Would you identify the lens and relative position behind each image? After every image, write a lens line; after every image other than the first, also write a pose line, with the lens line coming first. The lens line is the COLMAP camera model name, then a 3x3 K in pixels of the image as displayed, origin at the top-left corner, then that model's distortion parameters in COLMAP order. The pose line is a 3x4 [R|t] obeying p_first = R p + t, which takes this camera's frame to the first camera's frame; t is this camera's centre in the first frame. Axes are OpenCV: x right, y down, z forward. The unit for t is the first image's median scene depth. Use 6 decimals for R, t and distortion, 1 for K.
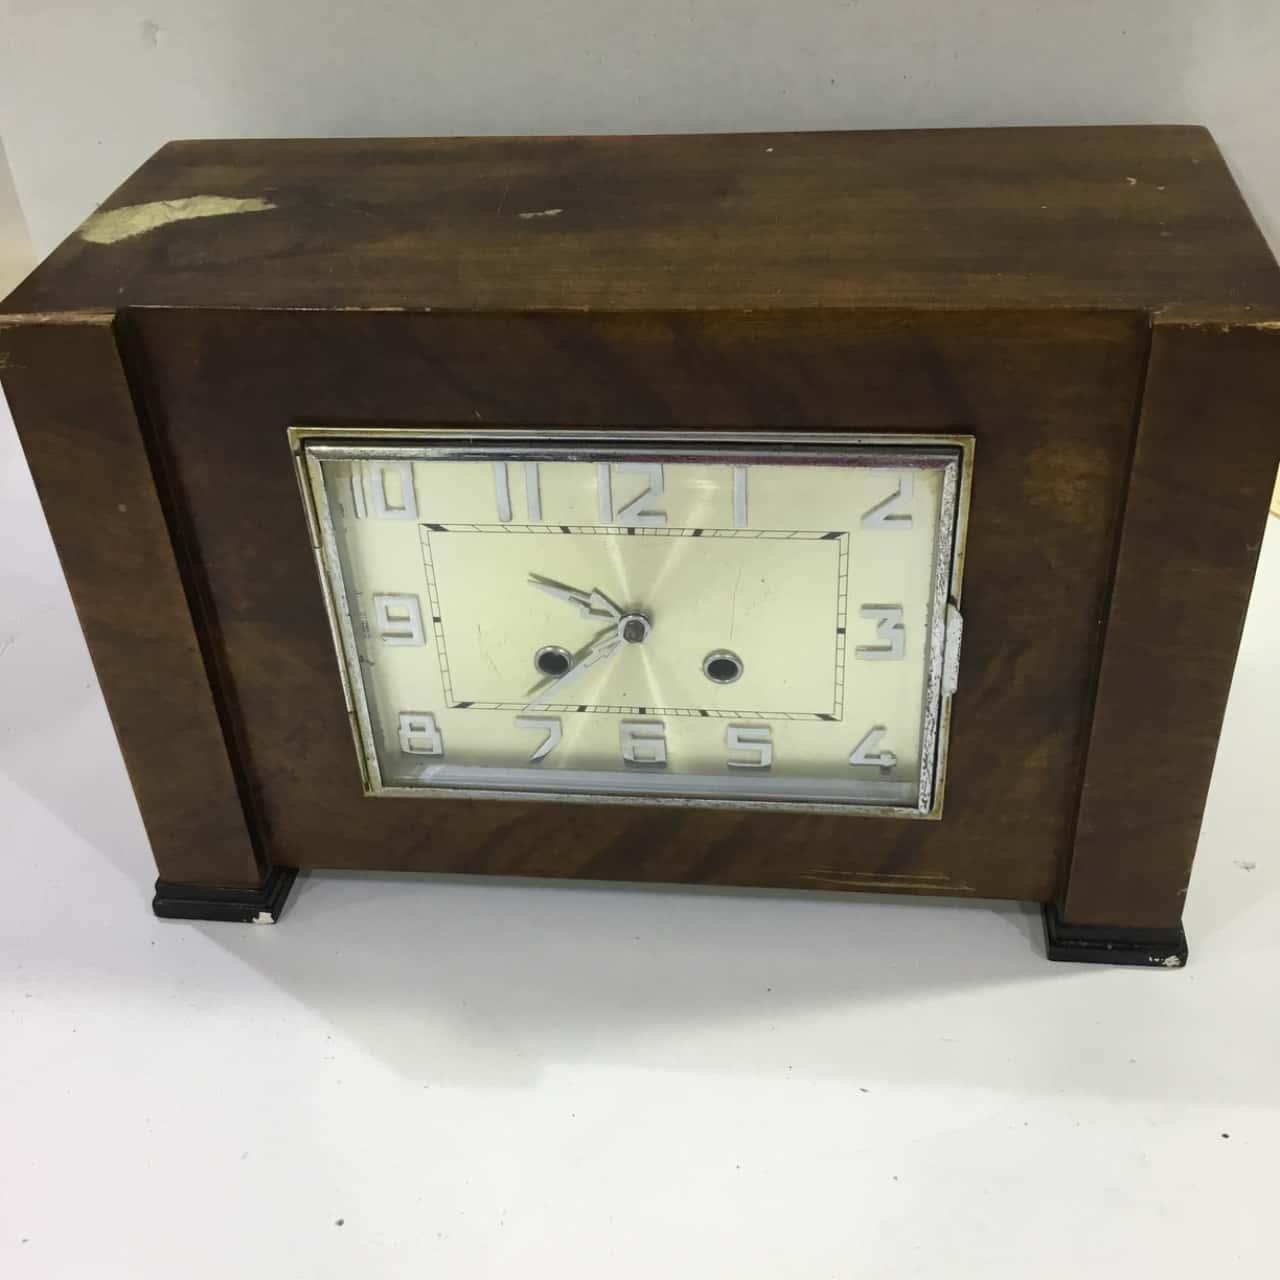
lens RADIAL K [[1355.8, 0, 640.0], [0, 1355.8, 640.0], [0, 0, 1]] dist [0.169039, -0.311533]
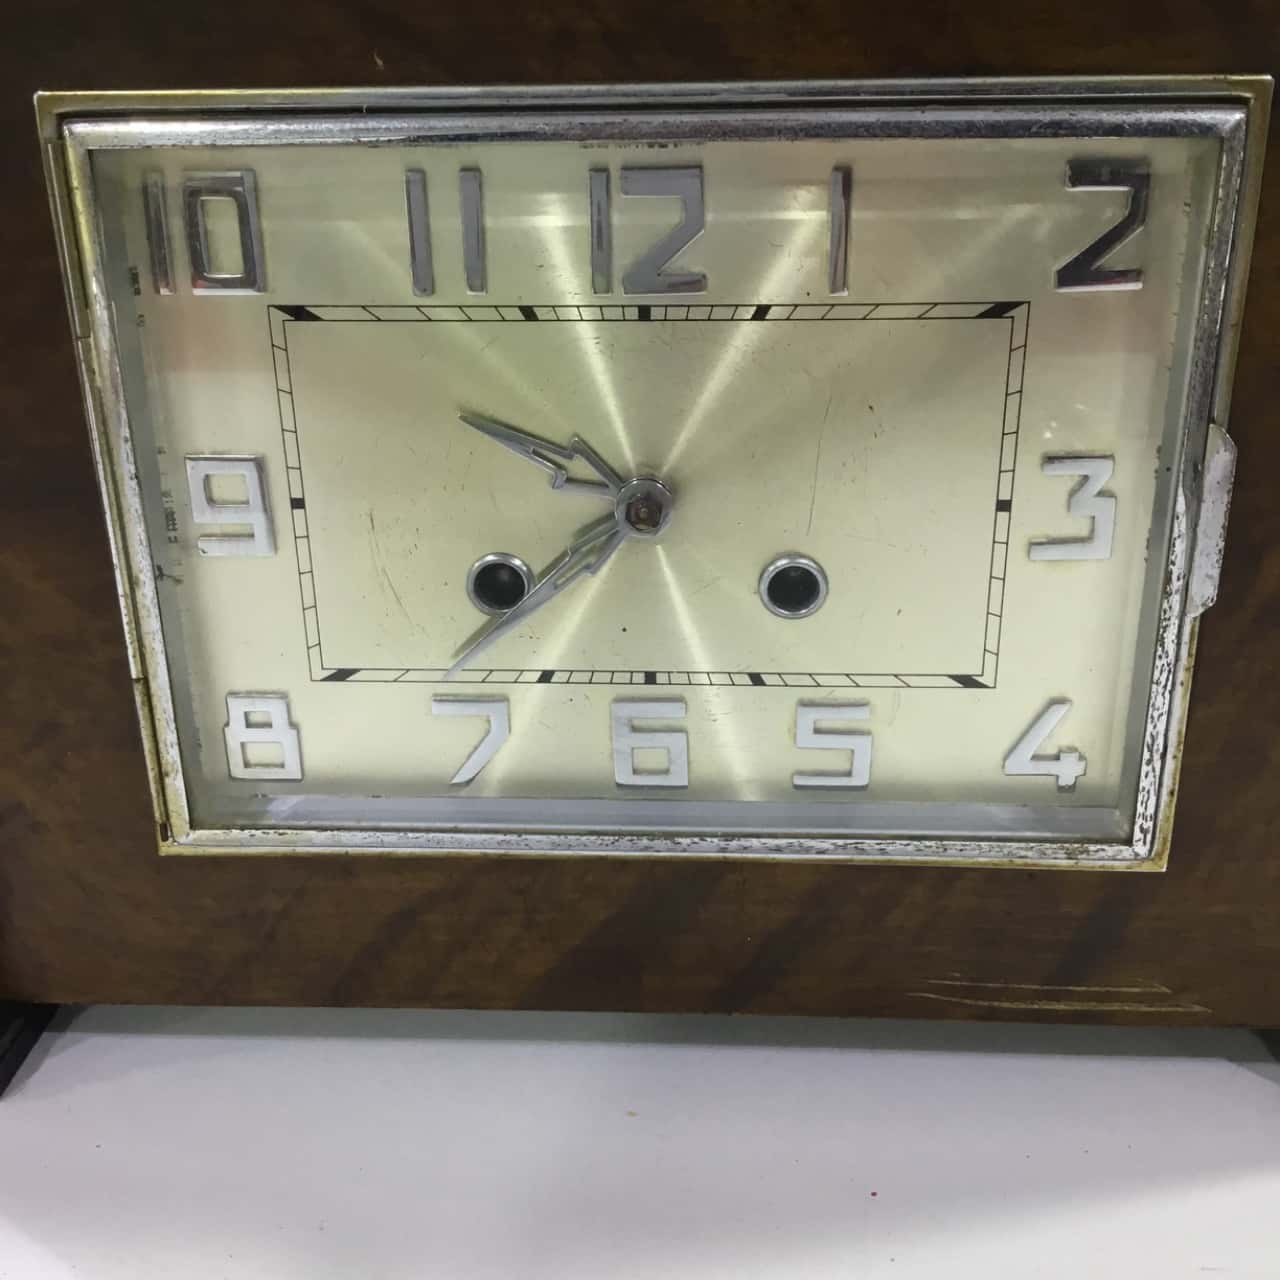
lens RADIAL K [[1355.8, 0, 640.0], [0, 1355.8, 640.0], [0, 0, 1]] dist [0.169039, -0.311533]
pose [[0.998135, 0.008474, 0.060447, -0.038541], [0.005145, 0.975113, -0.221651, 0.167614], [-0.060821, 0.221549, 0.973251, 0.432828]]
